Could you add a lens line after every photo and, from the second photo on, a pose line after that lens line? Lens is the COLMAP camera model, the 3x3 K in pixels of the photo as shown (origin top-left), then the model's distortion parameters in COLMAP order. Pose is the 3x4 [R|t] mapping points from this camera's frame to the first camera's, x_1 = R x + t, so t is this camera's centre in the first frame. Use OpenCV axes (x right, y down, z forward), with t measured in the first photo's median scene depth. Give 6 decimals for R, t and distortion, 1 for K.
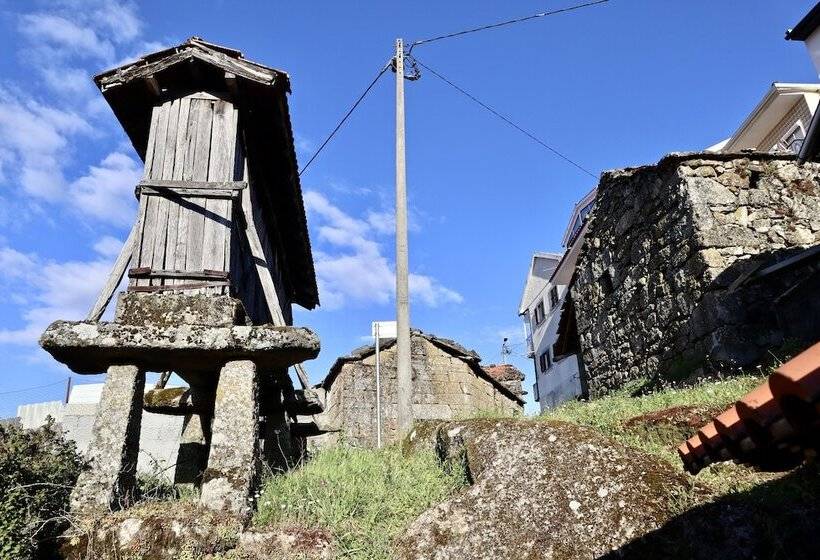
lens RADIAL K [[592.8, 0, 410.0], [0, 592.8, 280.0], [0, 0, 1]] dist [-0.055079, -0.000627]
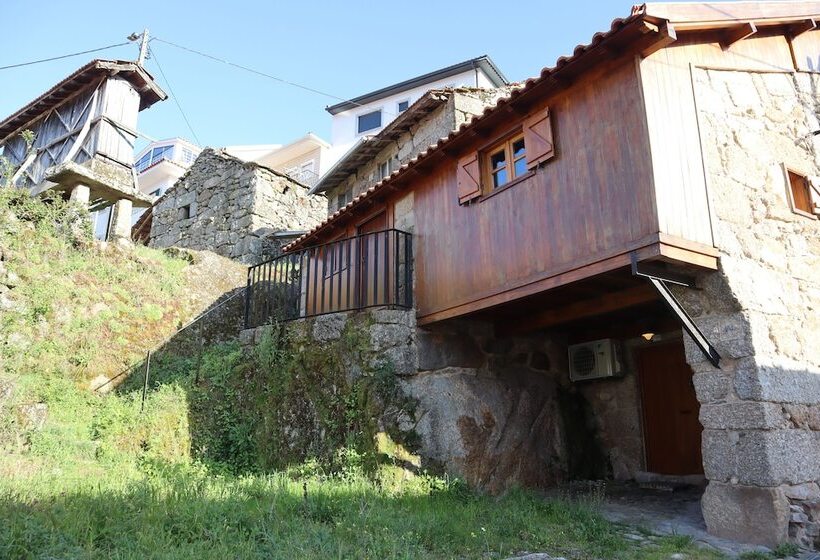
lens RADIAL K [[592.8, 0, 410.0], [0, 592.8, 280.0], [0, 0, 1]] dist [-0.055079, -0.000627]
pose [[0.619007, 0.258802, 0.741520, -0.558546], [-0.332496, 0.941719, -0.051113, 0.076984], [-0.711531, -0.214913, 0.668982, -0.714300]]
